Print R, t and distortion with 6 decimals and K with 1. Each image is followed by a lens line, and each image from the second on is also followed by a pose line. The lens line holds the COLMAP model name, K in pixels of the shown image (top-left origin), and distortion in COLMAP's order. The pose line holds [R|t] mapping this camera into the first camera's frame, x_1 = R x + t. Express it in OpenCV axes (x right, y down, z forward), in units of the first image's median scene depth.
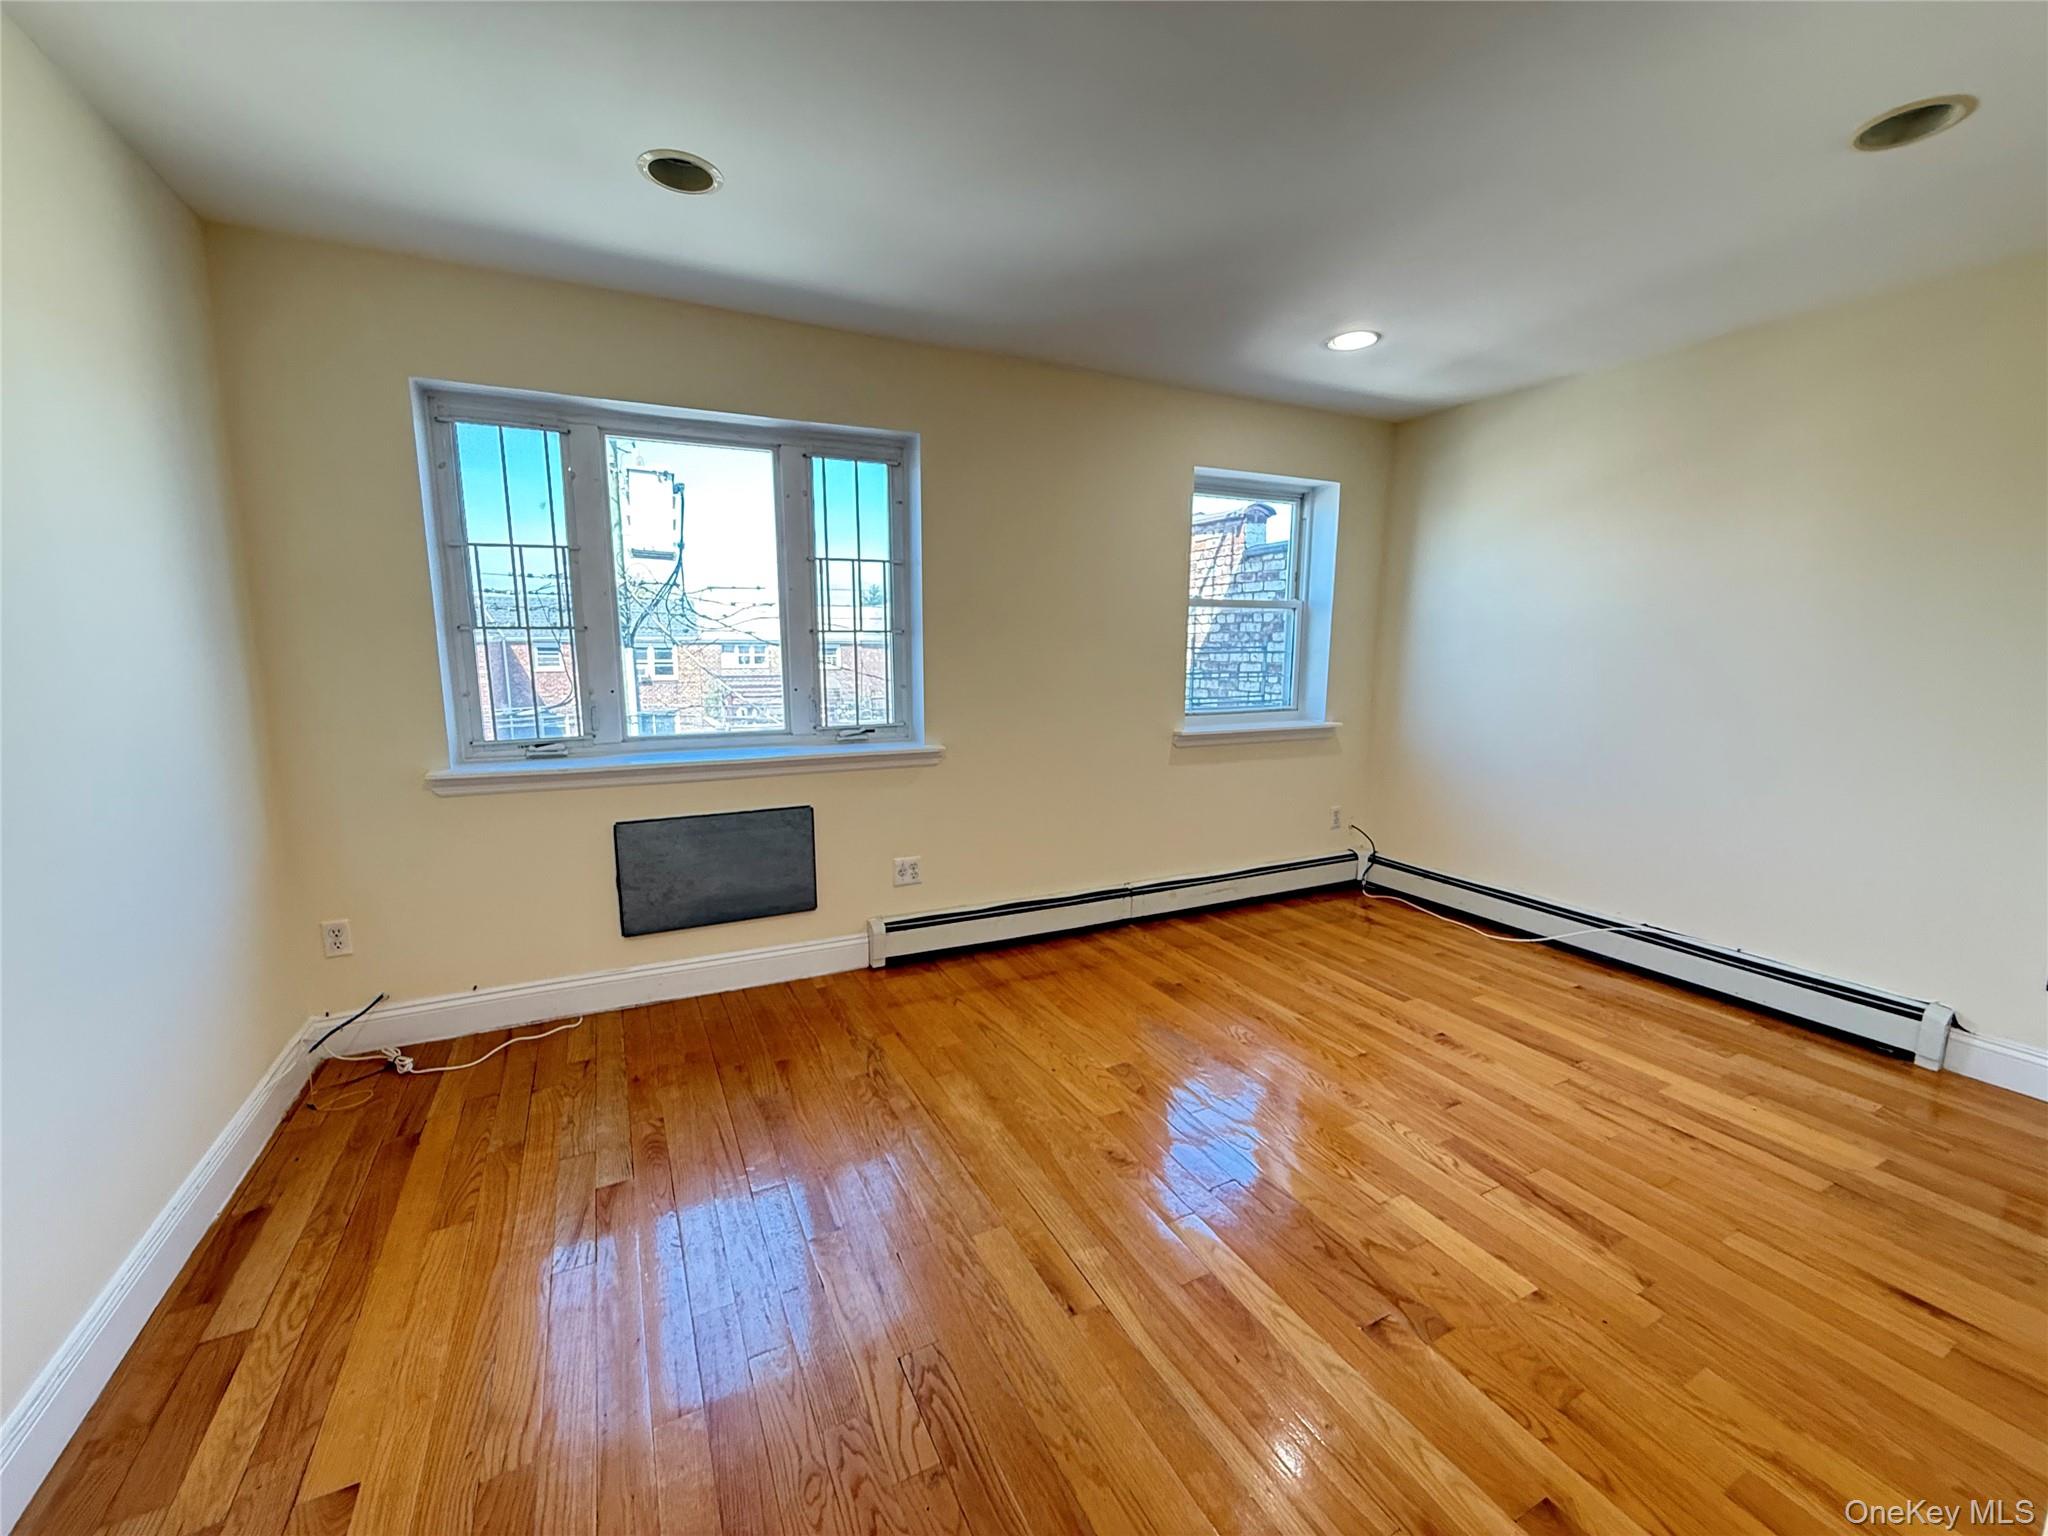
lens RADIAL K [[821.7, 0, 1018.9], [0, 821.7, 769.4], [0, 0, 1]] dist [-0.000457, 0.000858]
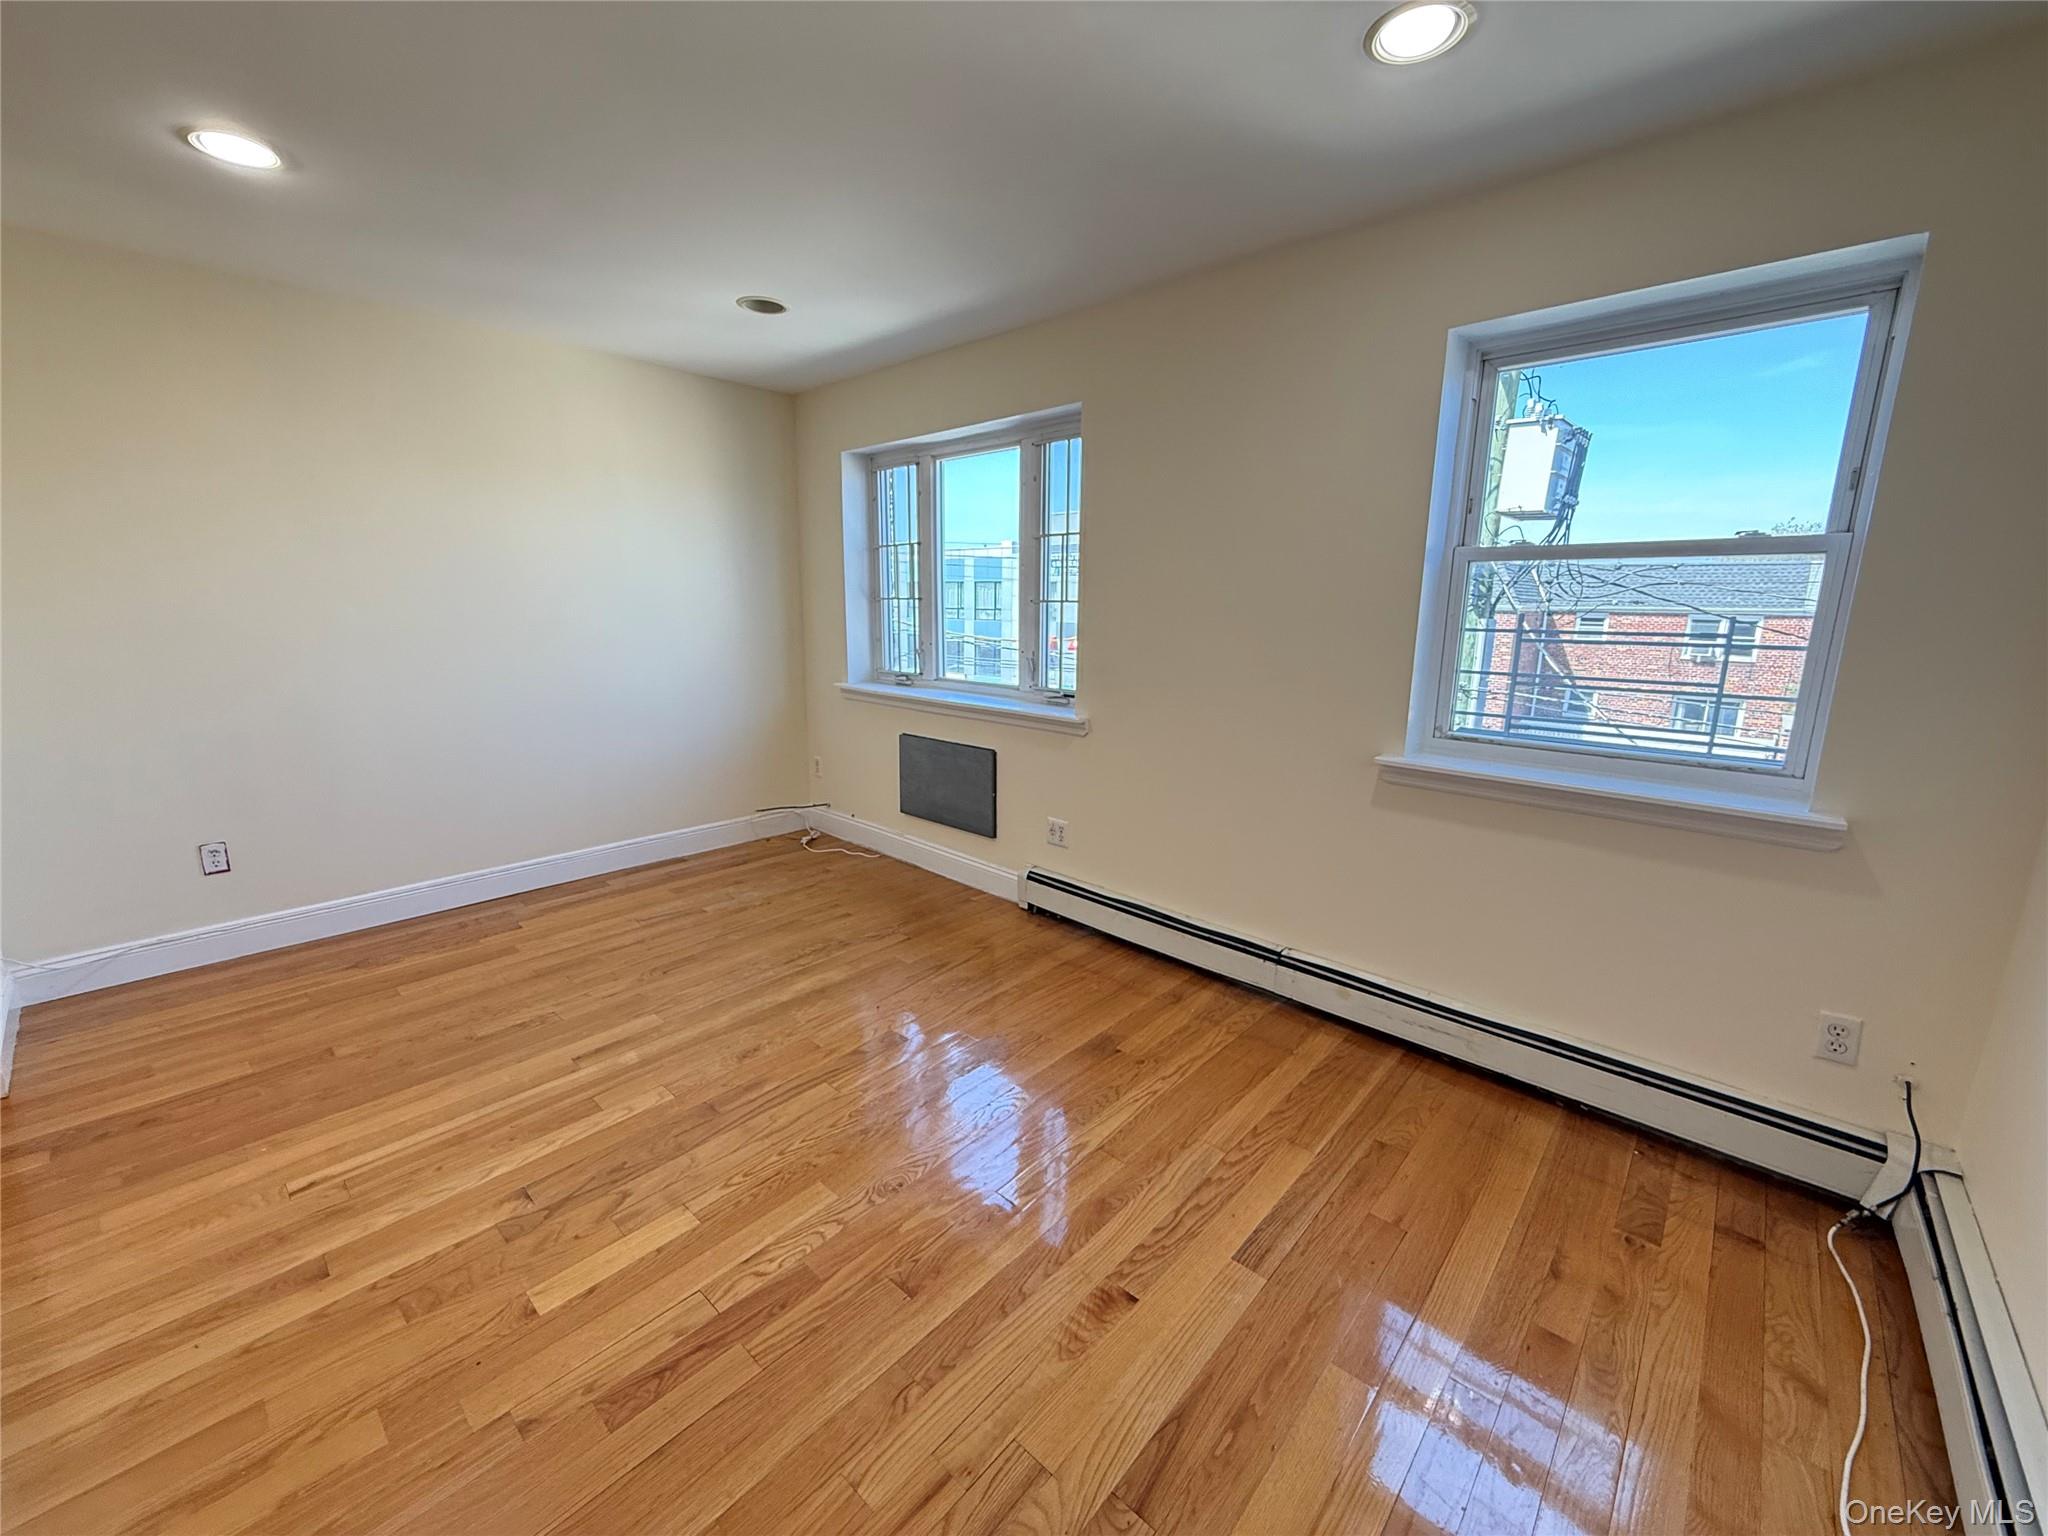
lens RADIAL K [[821.7, 0, 1018.1], [0, 821.7, 770.0], [0, 0, 1]] dist [-0.000457, 0.000858]
pose [[0.342766, 0.191506, -0.919694, 0.943260], [-0.156898, 0.976920, 0.144947, -0.115869], [0.926226, 0.094616, 0.364902, 0.668850]]
